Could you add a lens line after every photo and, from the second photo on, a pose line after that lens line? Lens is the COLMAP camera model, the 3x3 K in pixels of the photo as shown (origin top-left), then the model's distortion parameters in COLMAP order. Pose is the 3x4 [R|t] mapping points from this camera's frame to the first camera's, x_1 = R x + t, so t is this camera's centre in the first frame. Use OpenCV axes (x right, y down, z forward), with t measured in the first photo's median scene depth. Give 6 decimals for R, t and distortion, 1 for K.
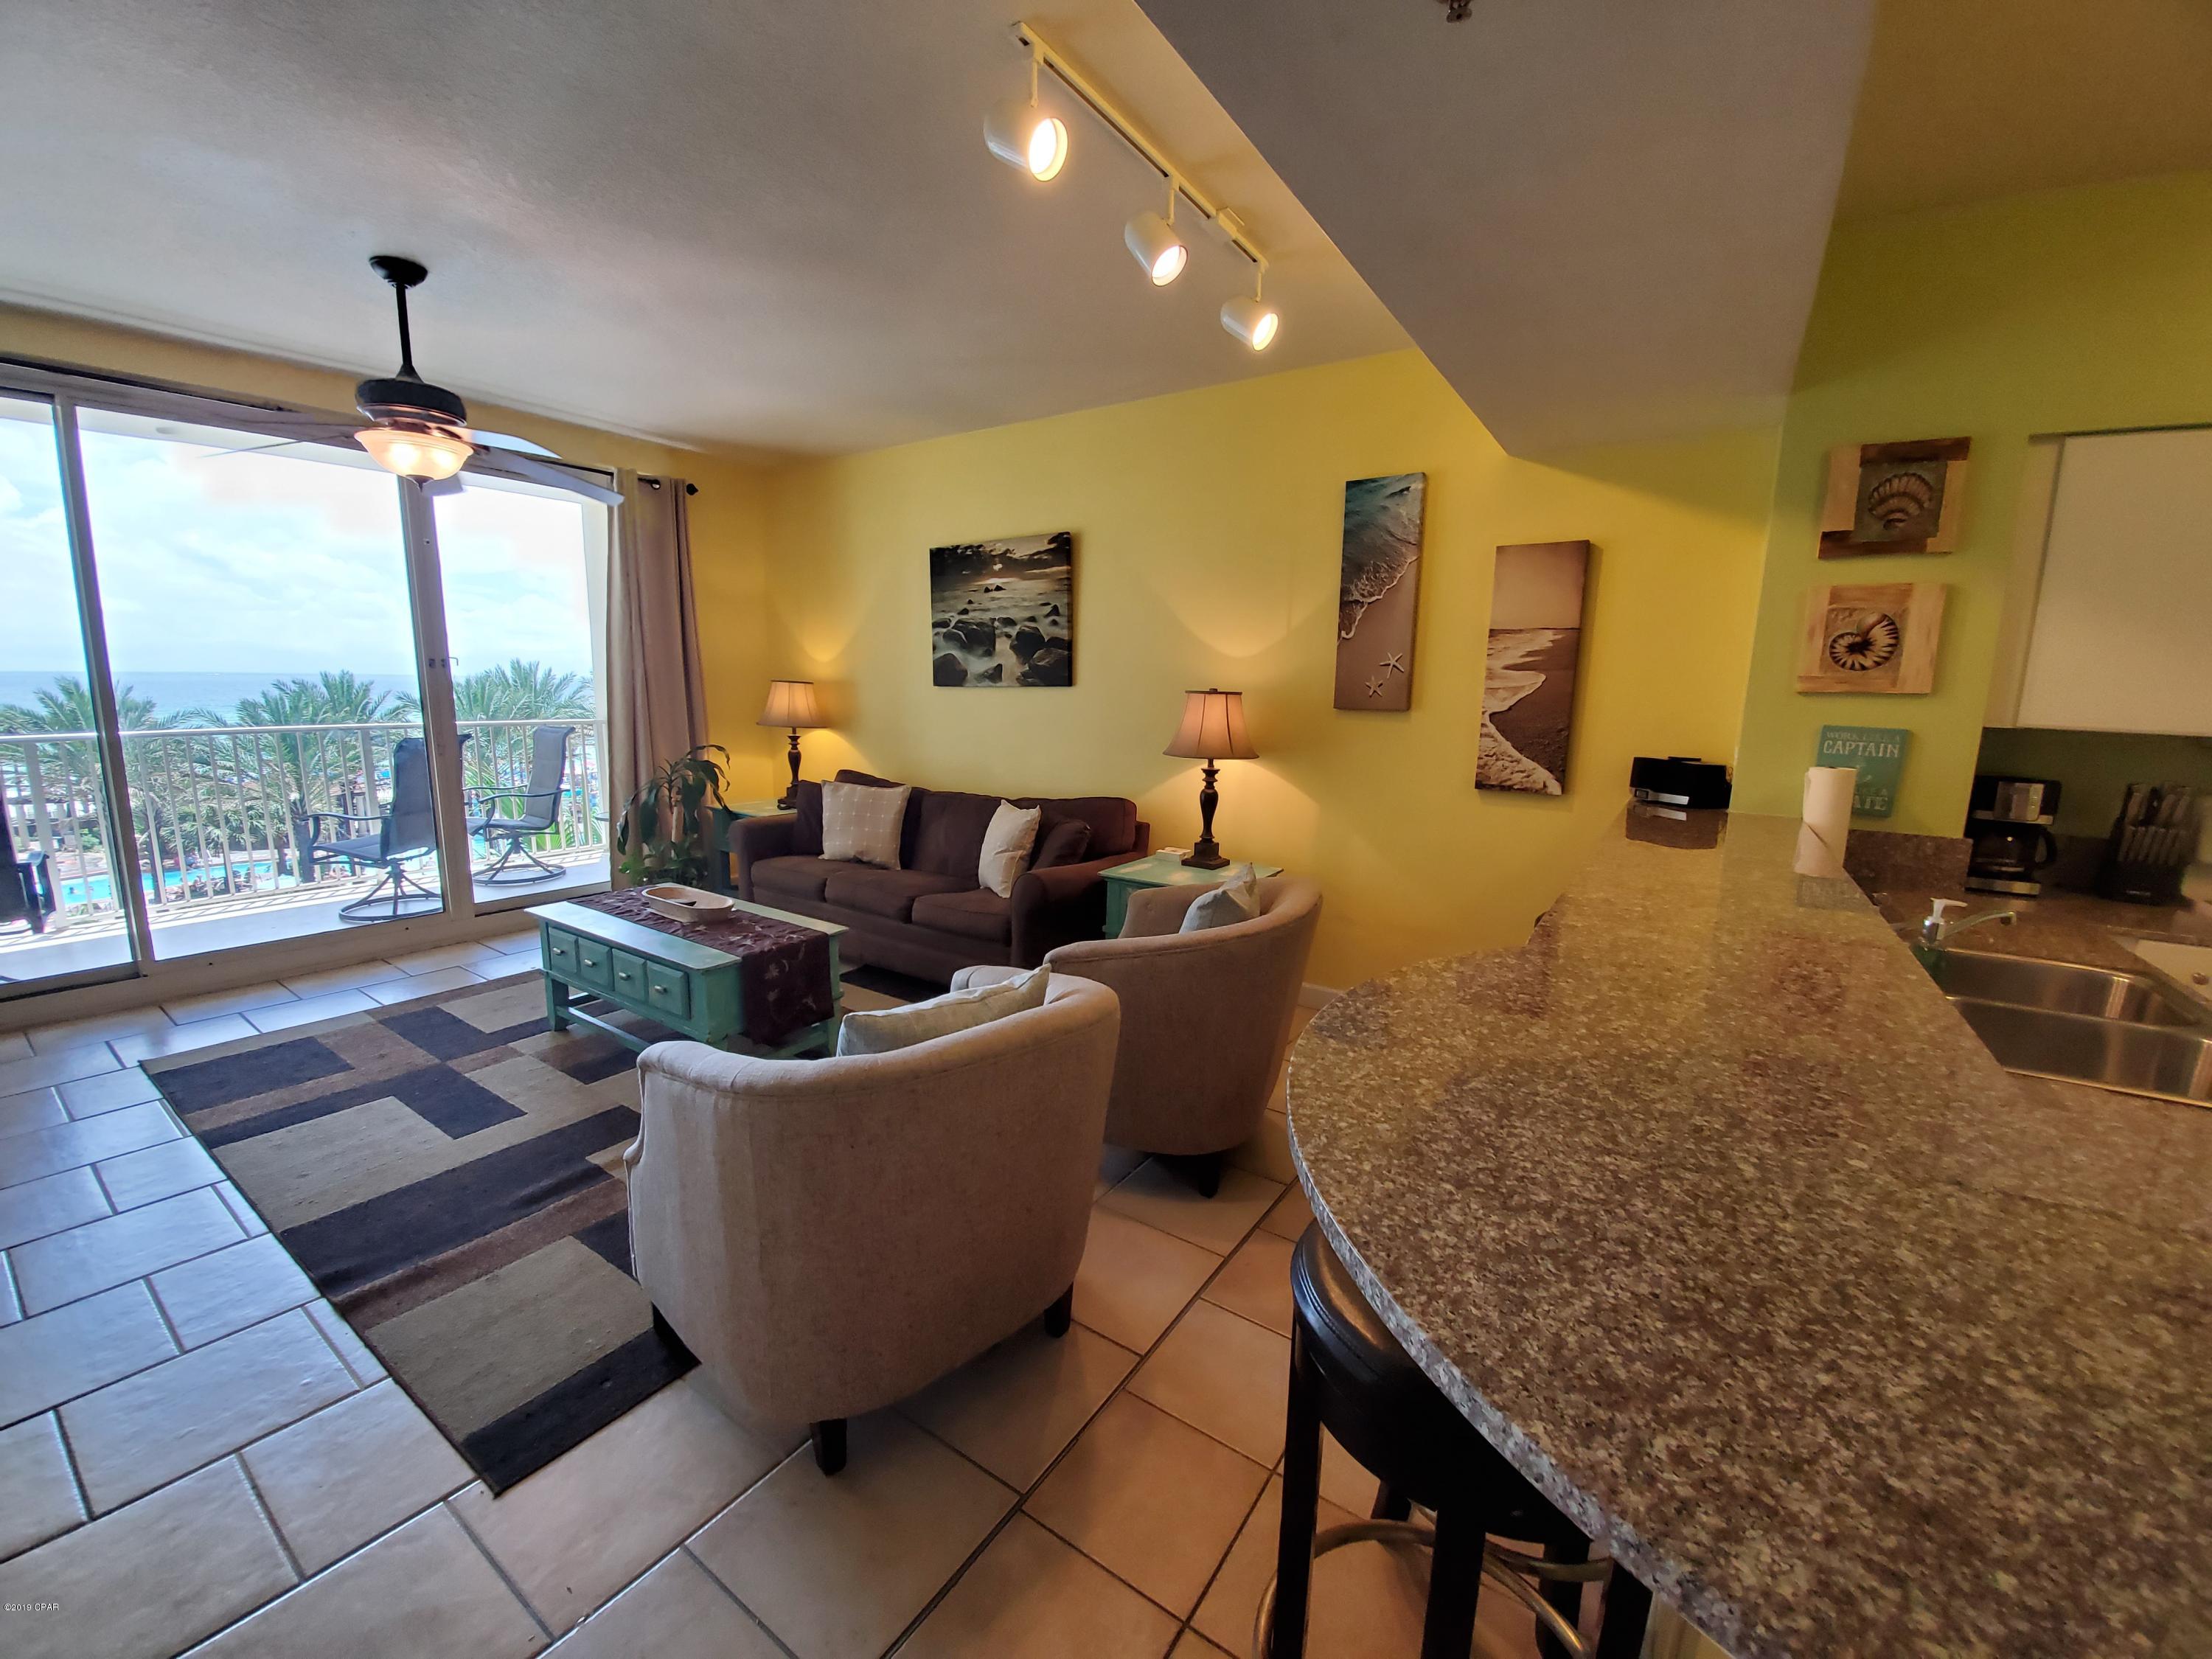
lens RADIAL K [[874.3, 0, 1098.1], [0, 874.3, 846.1], [0, 0, 1]] dist [-0.003916, -0.004797]
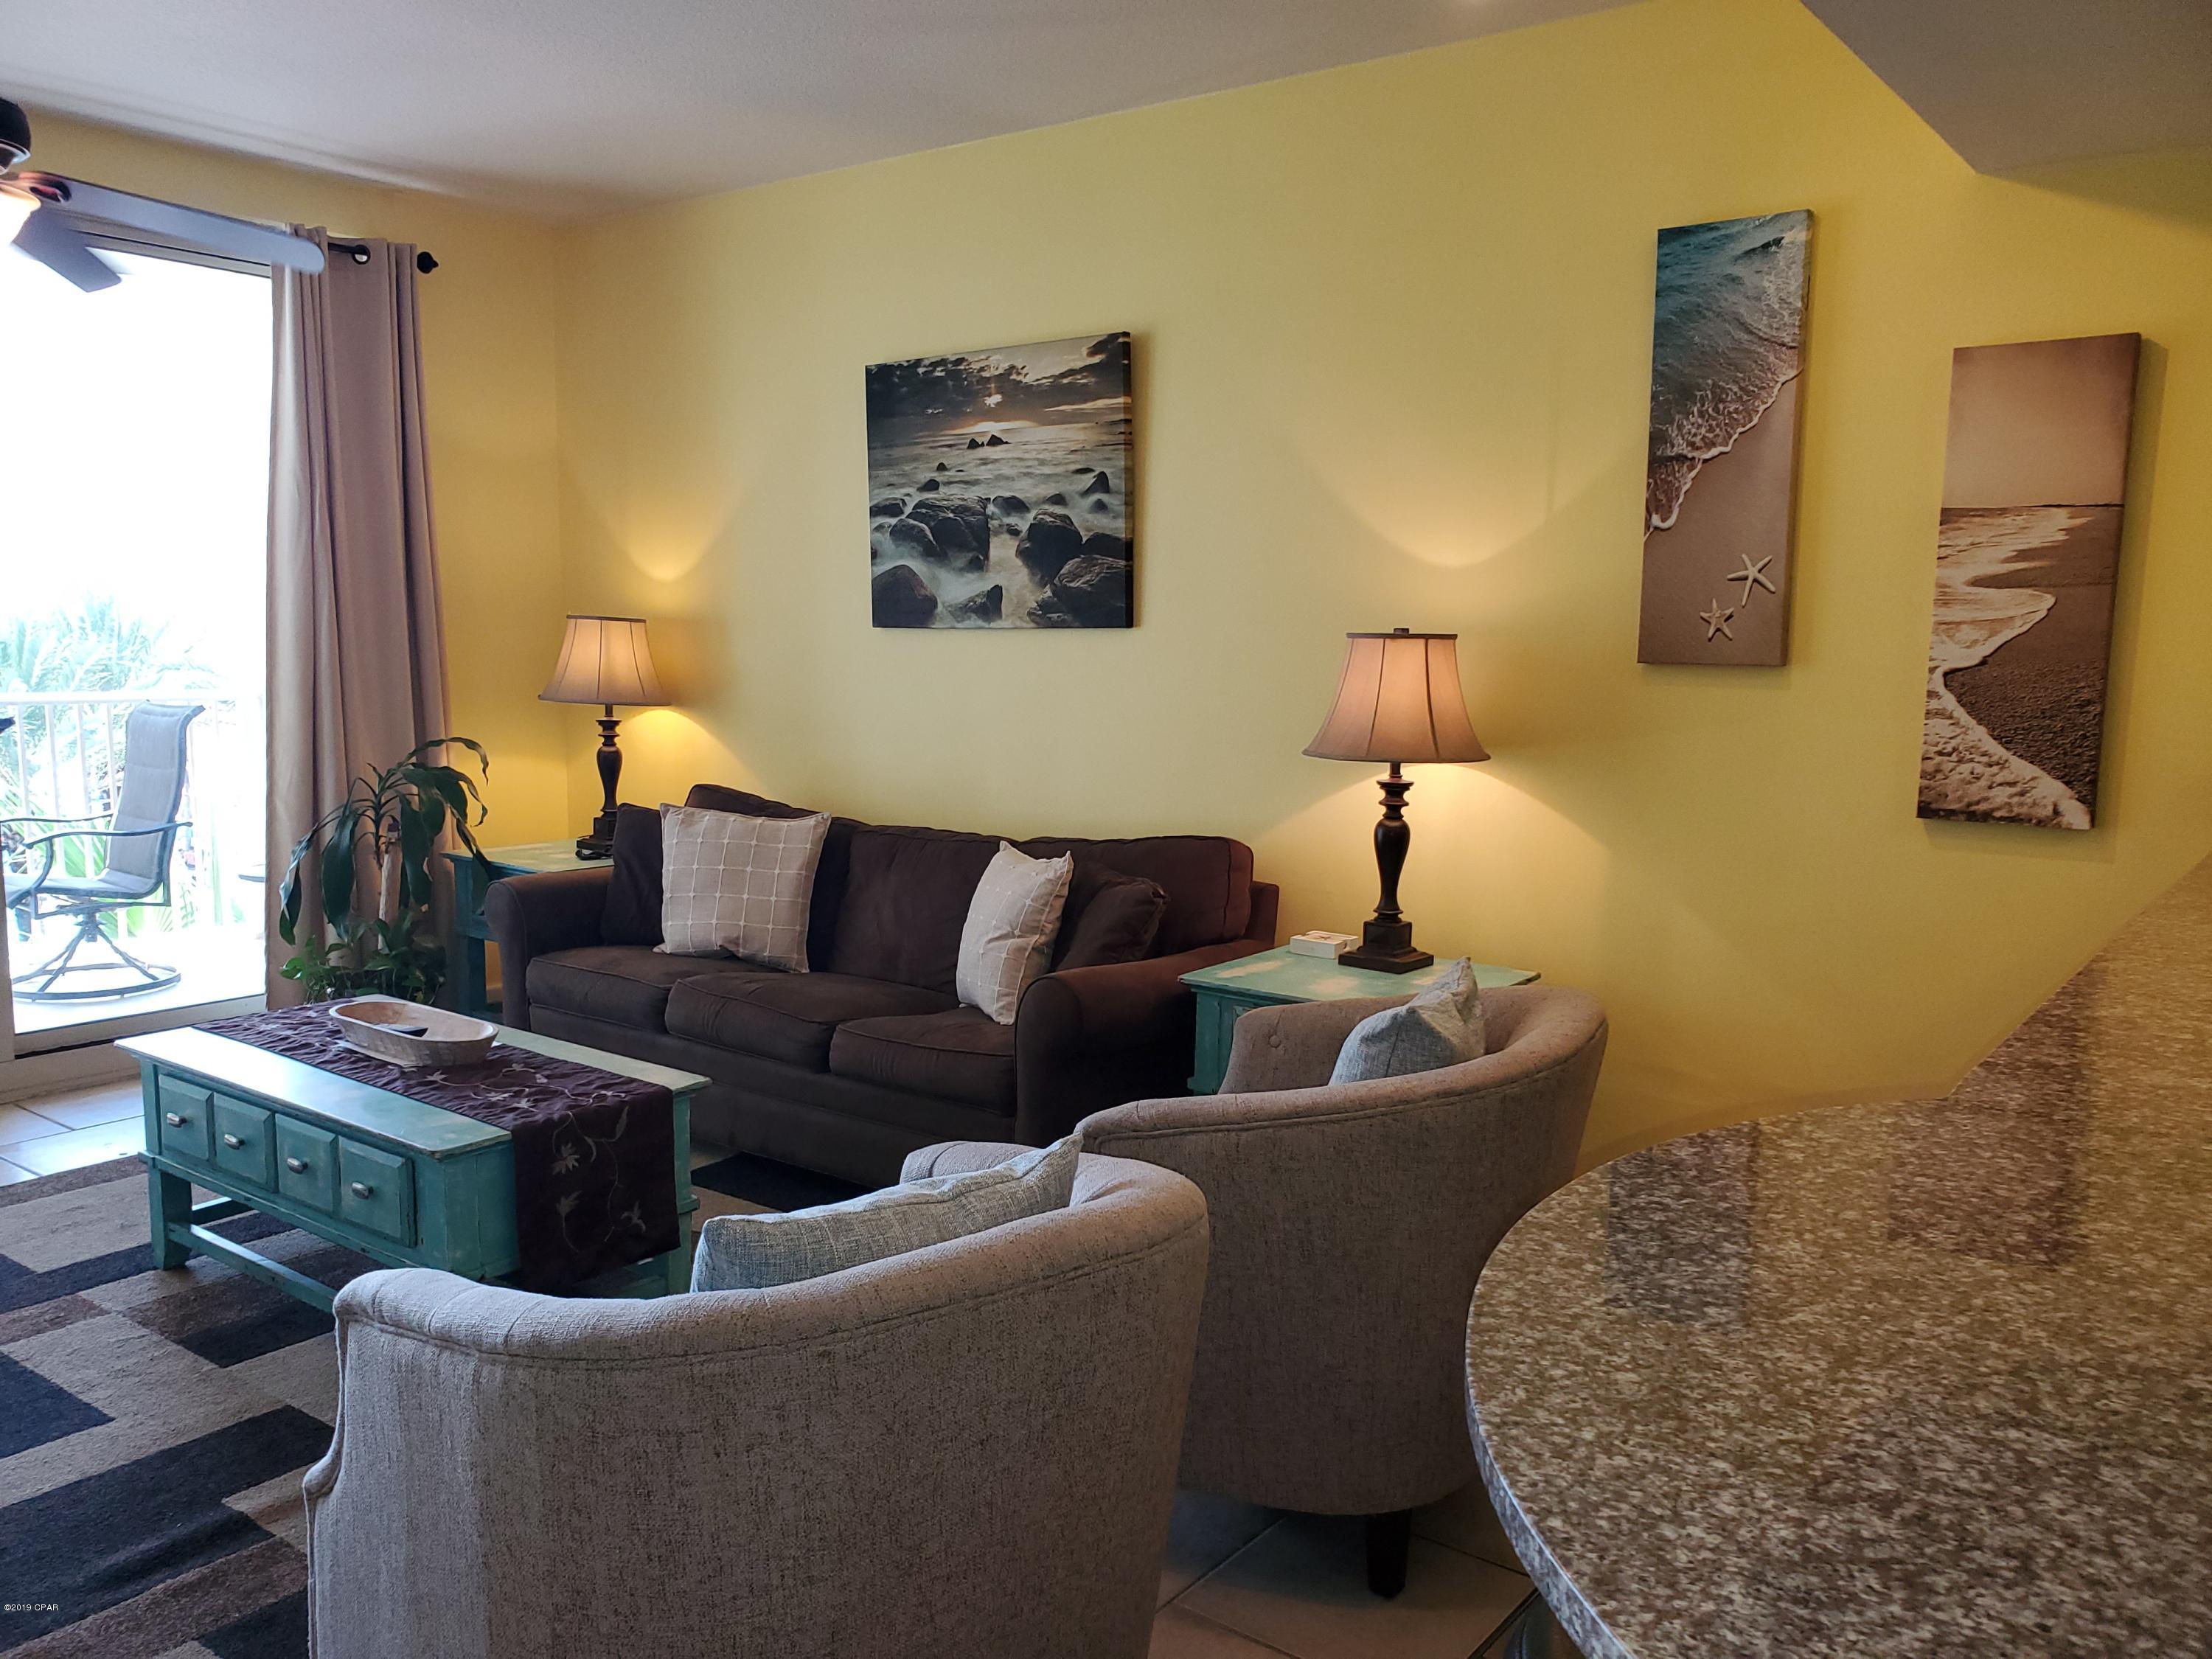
lens RADIAL K [[1726.0, 0, 1096.9], [0, 1726.0, 878.2], [0, 0, 1]] dist [0.015485, -0.004974]
pose [[0.998457, 0.001544, -0.055509, 0.008198], [-0.003456, 0.999403, -0.034372, 0.006576], [0.055423, 0.034511, 0.997866, -0.040981]]
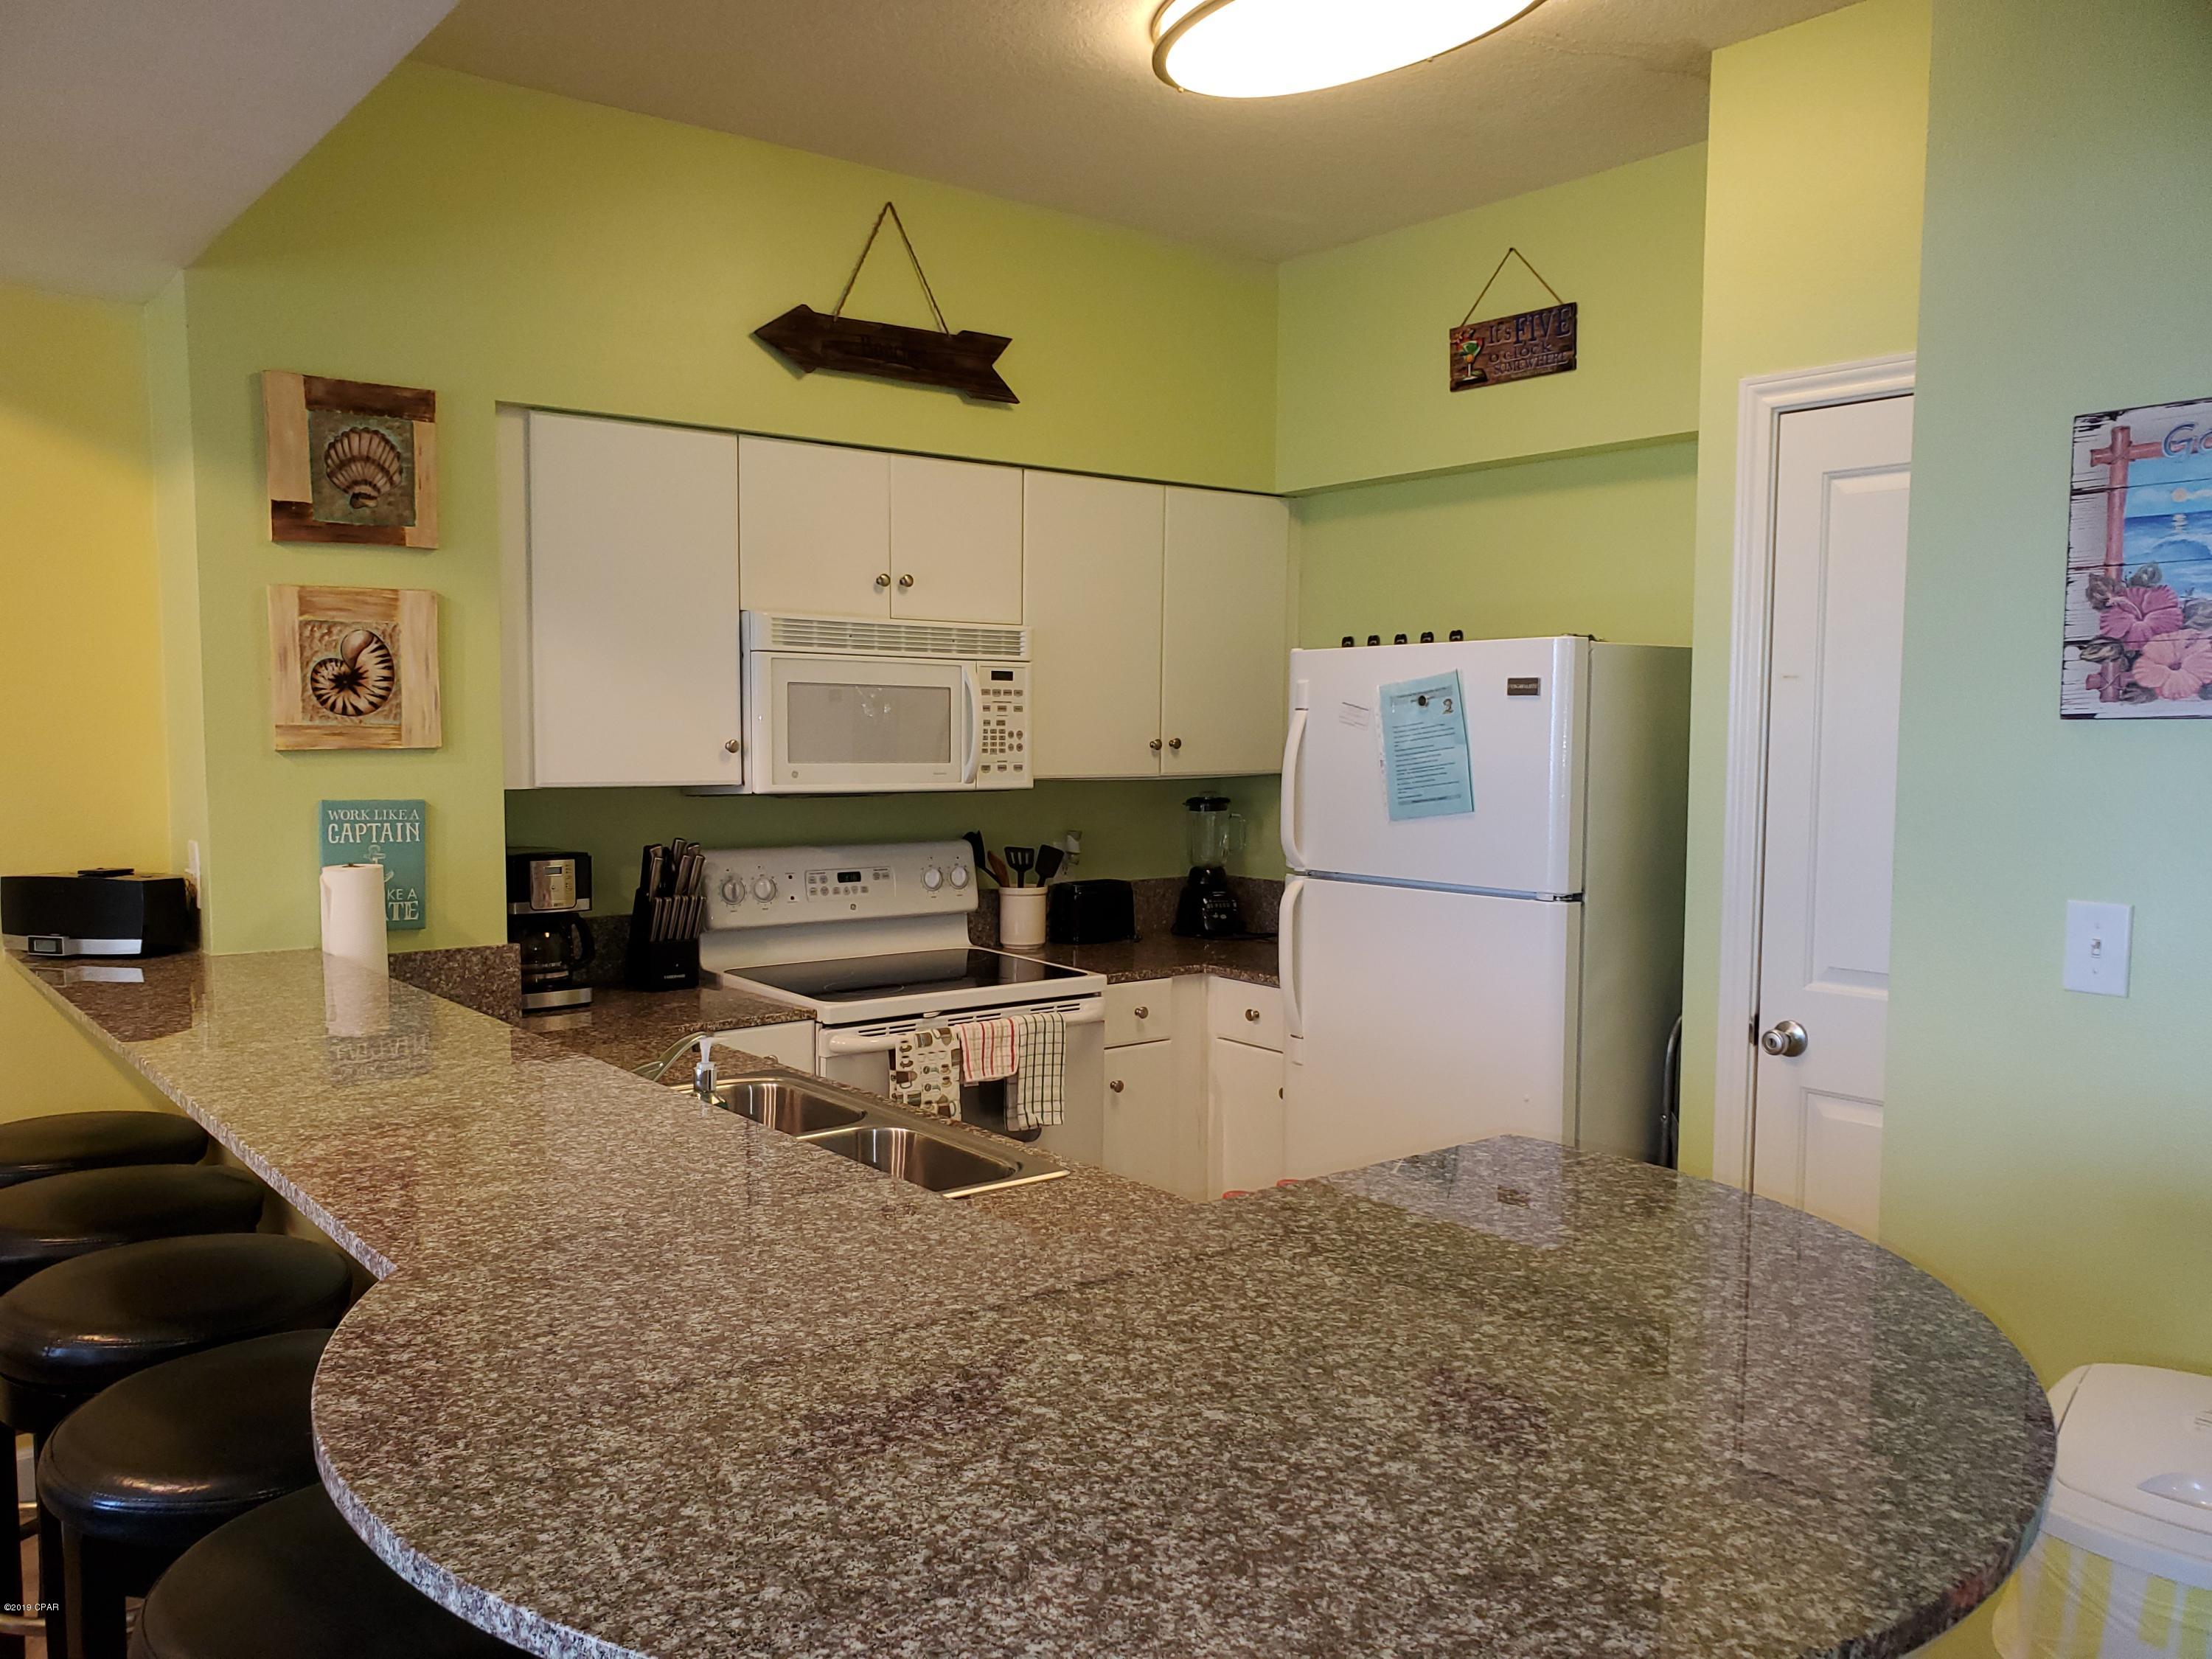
lens RADIAL K [[1726.0, 0, 1065.3], [0, 1726.0, 860.6], [0, 0, 1]] dist [0.015485, -0.004974]
pose [[0.306307, -0.095222, 0.947158, -0.158636], [0.172019, 0.984141, 0.043310, -0.045100], [-0.936261, 0.149664, 0.317829, 0.075426]]
